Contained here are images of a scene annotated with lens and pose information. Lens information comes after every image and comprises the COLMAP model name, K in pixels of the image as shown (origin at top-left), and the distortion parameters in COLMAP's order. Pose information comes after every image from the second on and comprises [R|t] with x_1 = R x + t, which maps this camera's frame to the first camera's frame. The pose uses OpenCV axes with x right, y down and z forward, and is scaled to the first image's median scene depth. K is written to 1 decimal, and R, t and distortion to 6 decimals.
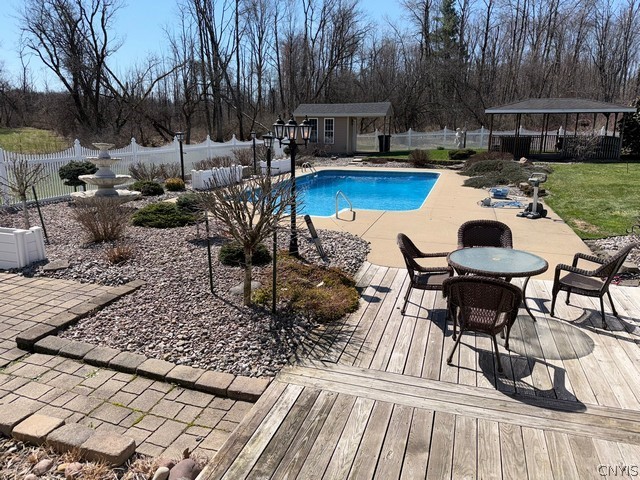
lens RADIAL K [[459.1, 0, 320.0], [0, 459.1, 240.0], [0, 0, 1]] dist [-0.003822, -0.010949]
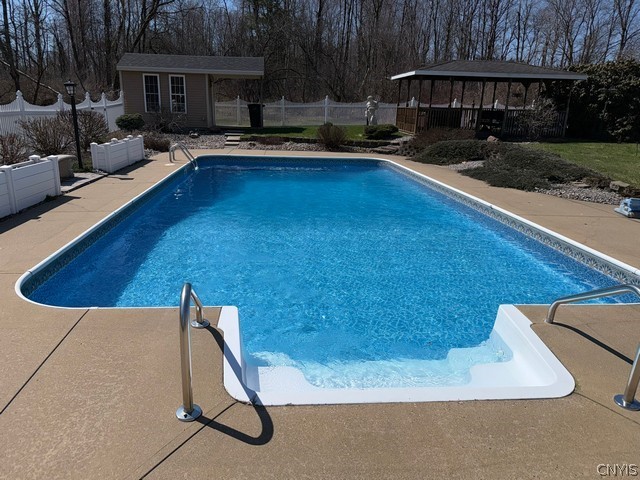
lens RADIAL K [[459.1, 0, 320.0], [0, 459.1, 240.0], [0, 0, 1]] dist [-0.003822, -0.010949]
pose [[0.917877, -0.081007, 0.388509, -0.076489], [0.062365, 0.996225, 0.060380, -0.061238], [-0.391934, -0.031193, 0.919465, 0.337351]]
